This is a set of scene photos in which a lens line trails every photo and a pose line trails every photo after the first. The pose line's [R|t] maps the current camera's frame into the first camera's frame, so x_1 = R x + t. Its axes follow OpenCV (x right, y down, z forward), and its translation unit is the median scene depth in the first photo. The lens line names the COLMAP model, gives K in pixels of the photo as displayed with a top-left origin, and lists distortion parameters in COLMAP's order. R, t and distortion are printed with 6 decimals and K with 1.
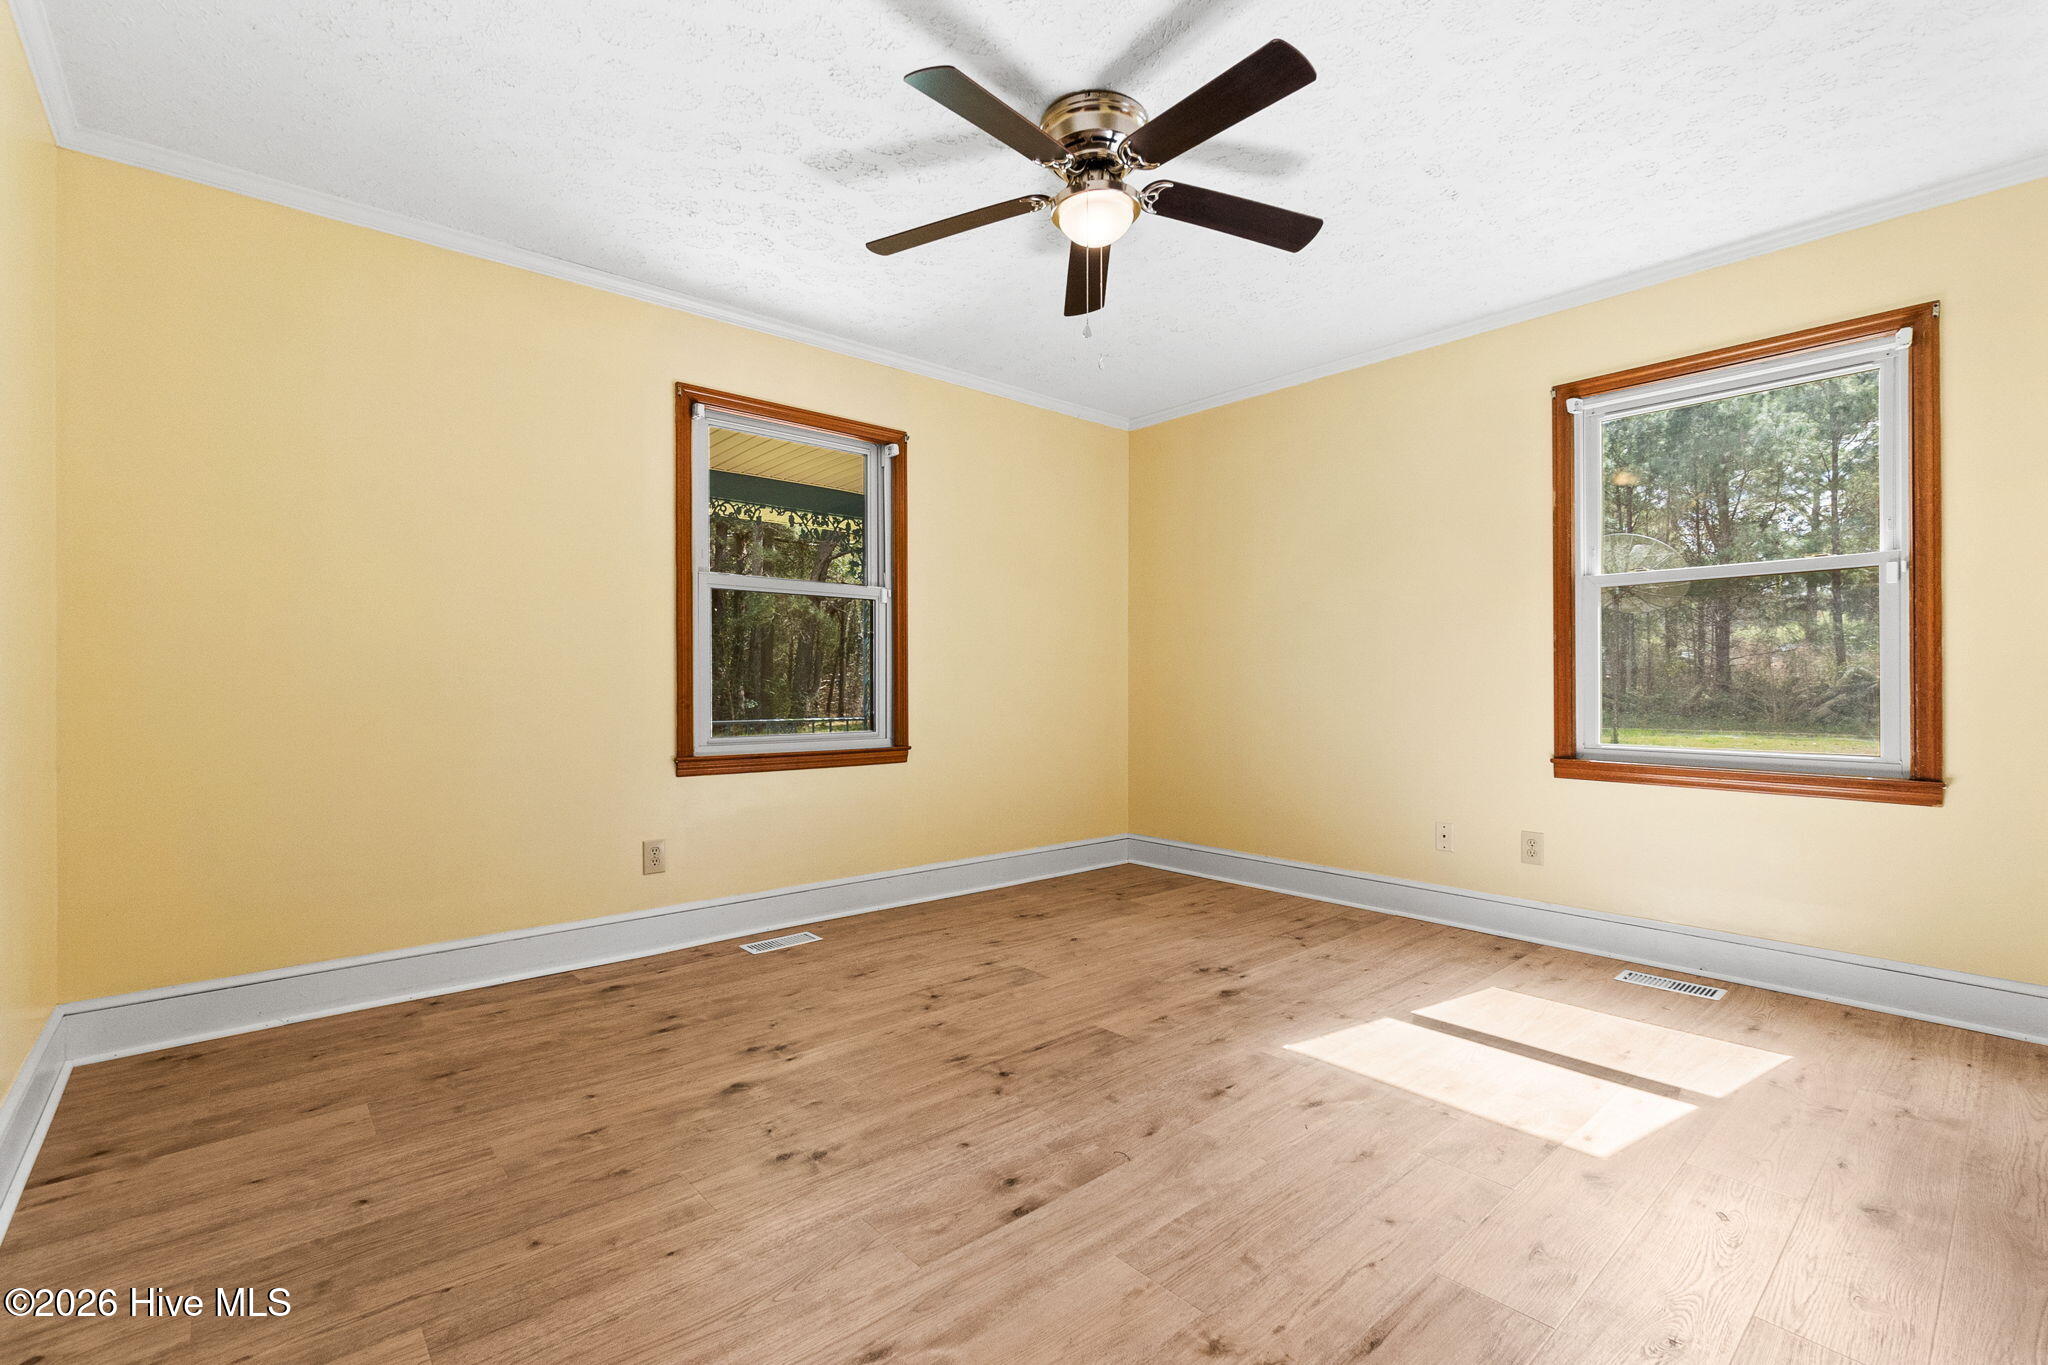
lens RADIAL K [[904.9, 0, 1026.9], [0, 904.9, 681.3], [0, 0, 1]] dist [0.000873, 0.000702]
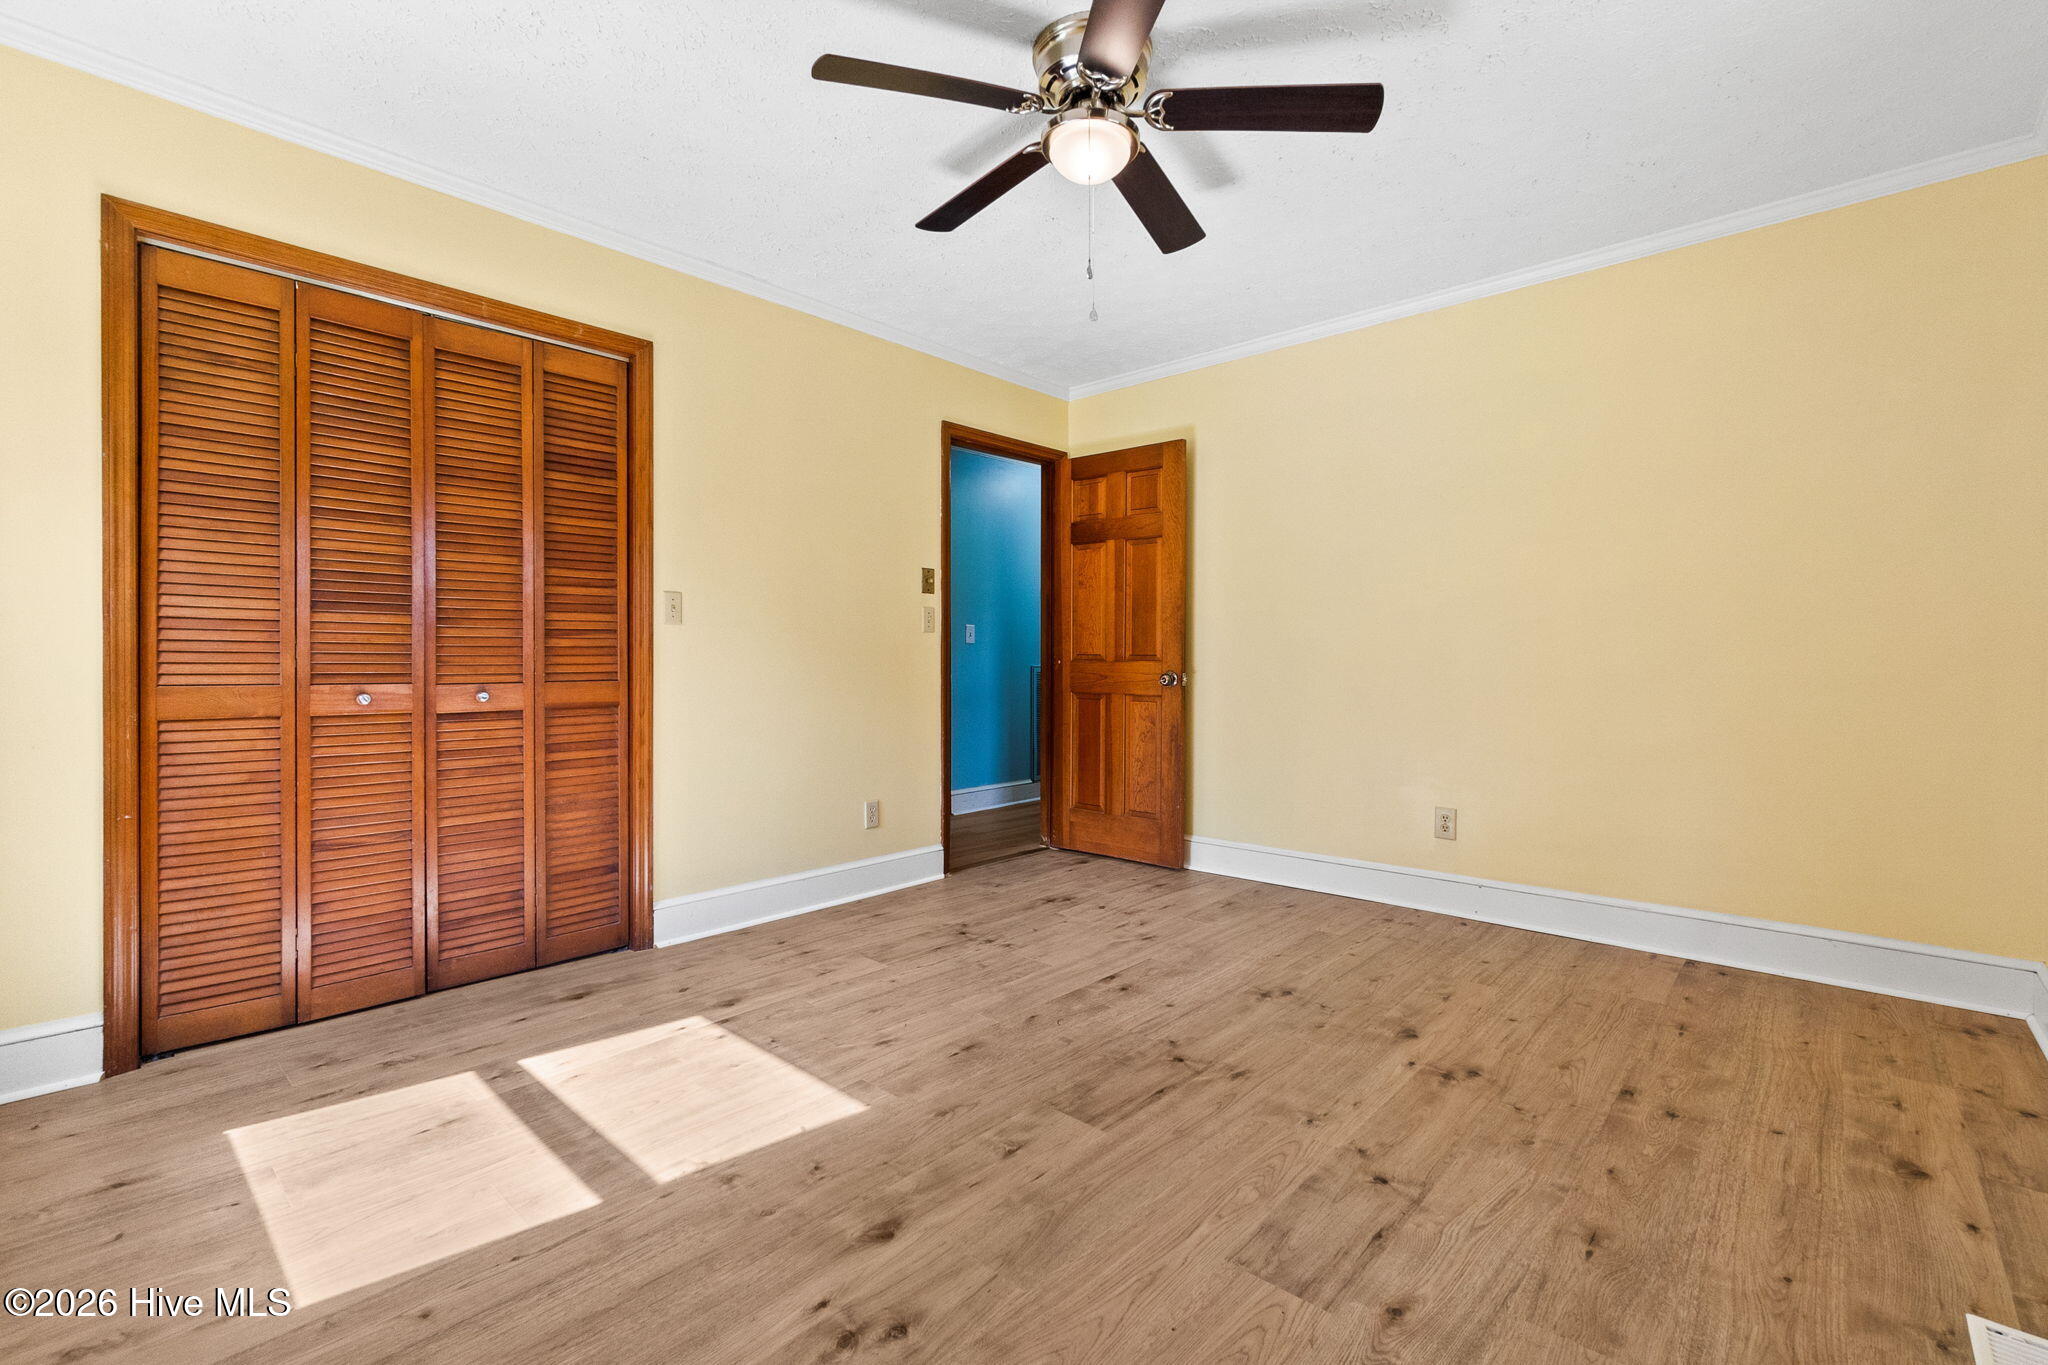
lens RADIAL K [[904.9, 0, 1021.3], [0, 904.9, 672.5], [0, 0, 1]] dist [0.000873, 0.000702]
pose [[-0.994022, -0.000584, -0.109176, 0.235884], [-0.001458, 0.999968, 0.007926, 0.005719], [0.109168, 0.008038, -0.993991, 1.827890]]
